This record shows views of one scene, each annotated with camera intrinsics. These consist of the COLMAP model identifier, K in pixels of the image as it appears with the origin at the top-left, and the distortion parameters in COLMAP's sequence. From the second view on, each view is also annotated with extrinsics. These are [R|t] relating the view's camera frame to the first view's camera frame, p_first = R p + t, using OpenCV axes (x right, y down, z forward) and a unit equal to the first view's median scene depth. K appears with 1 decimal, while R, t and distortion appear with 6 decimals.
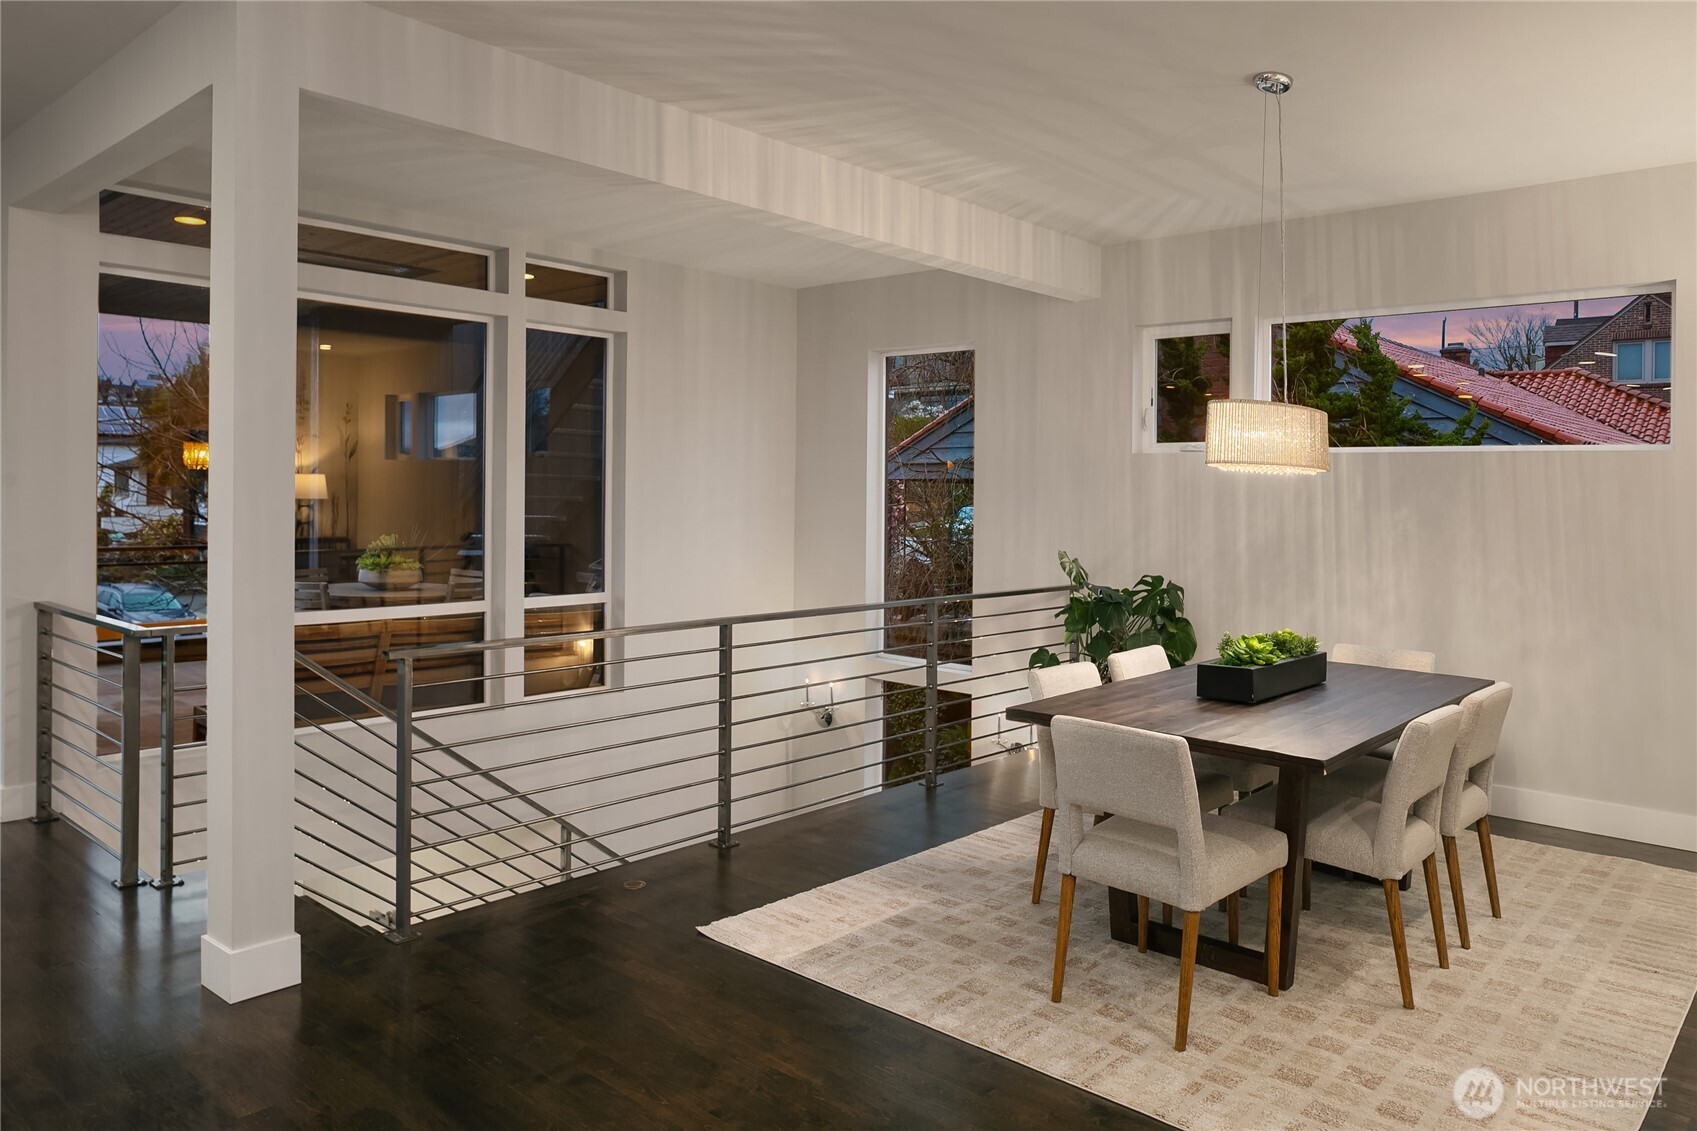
lens RADIAL K [[1160.8, 0, 848.1], [0, 1160.8, 494.7], [0, 0, 1]] dist [-0.003431, -0.001733]
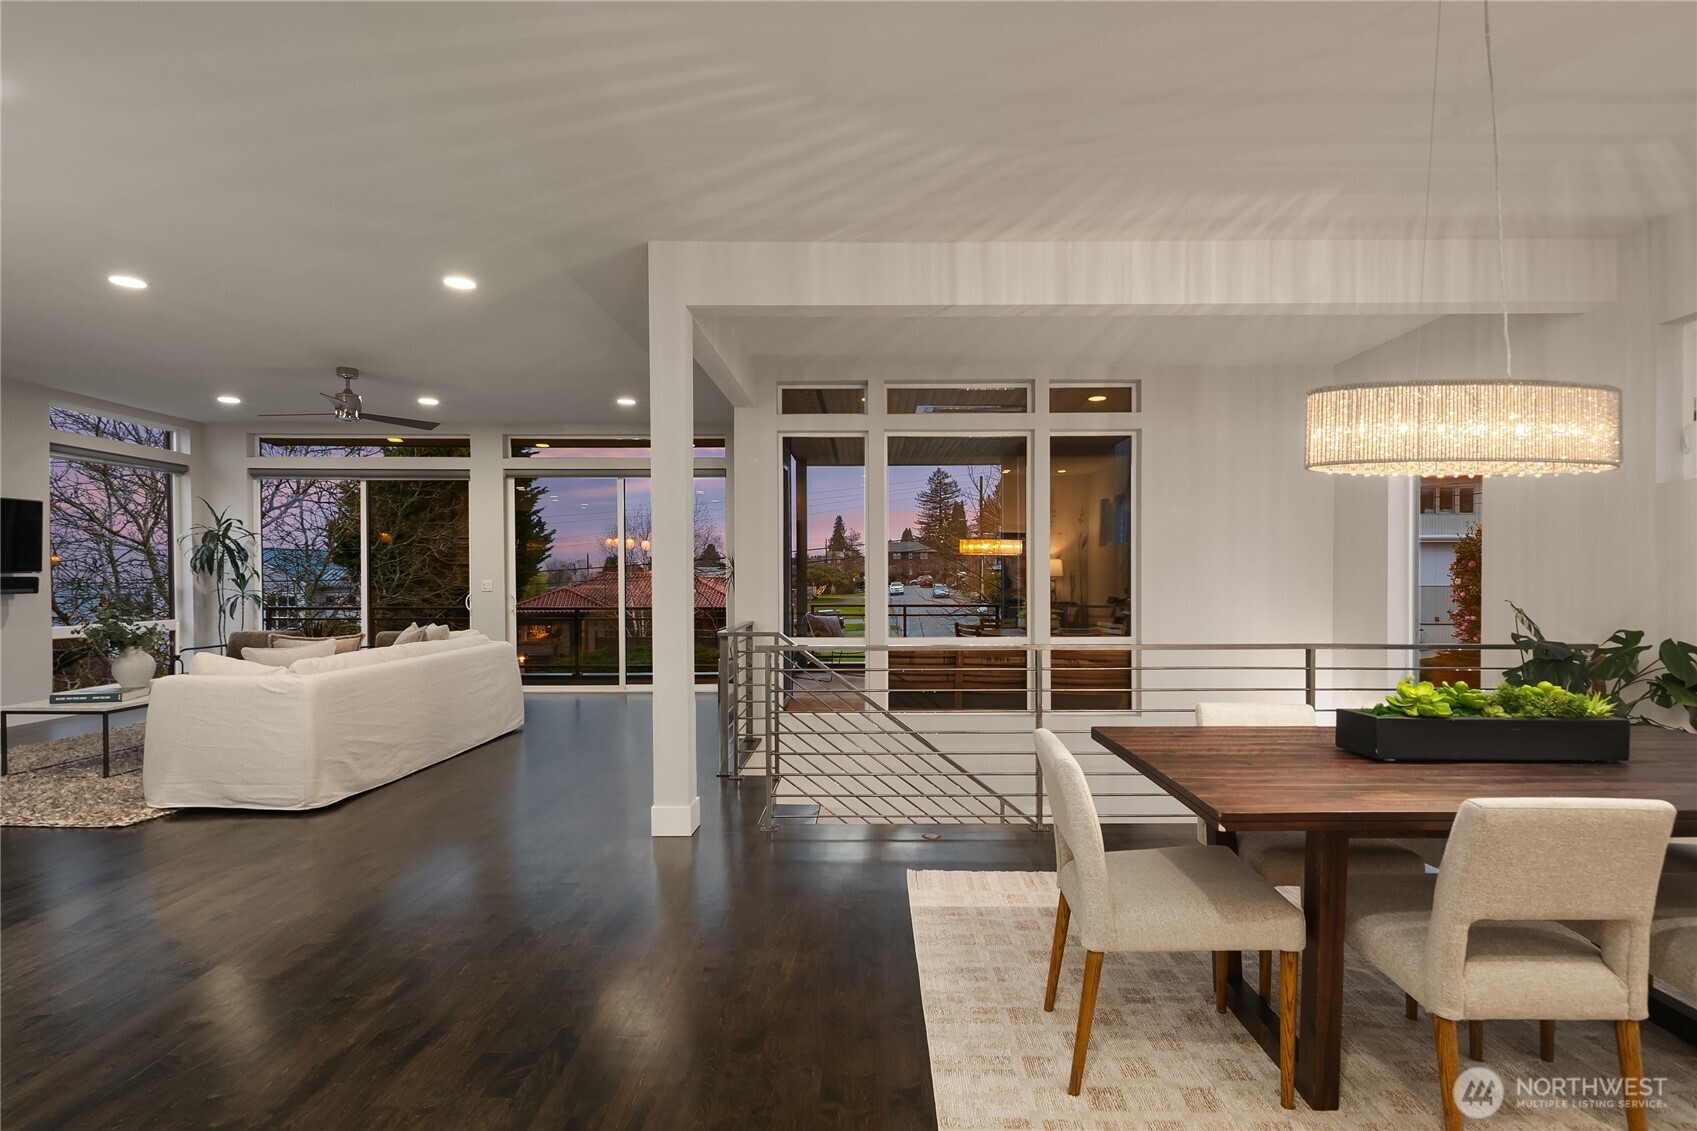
lens RADIAL K [[832.9, 0, 851.7], [0, 832.9, 598.0], [0, 0, 1]] dist [-0.001798, -0.000829]
pose [[0.659526, 0.002146, -0.751679, 0.392838], [0.010251, 0.999877, 0.011849, 0.039994], [0.751612, -0.015521, 0.659423, 0.248417]]
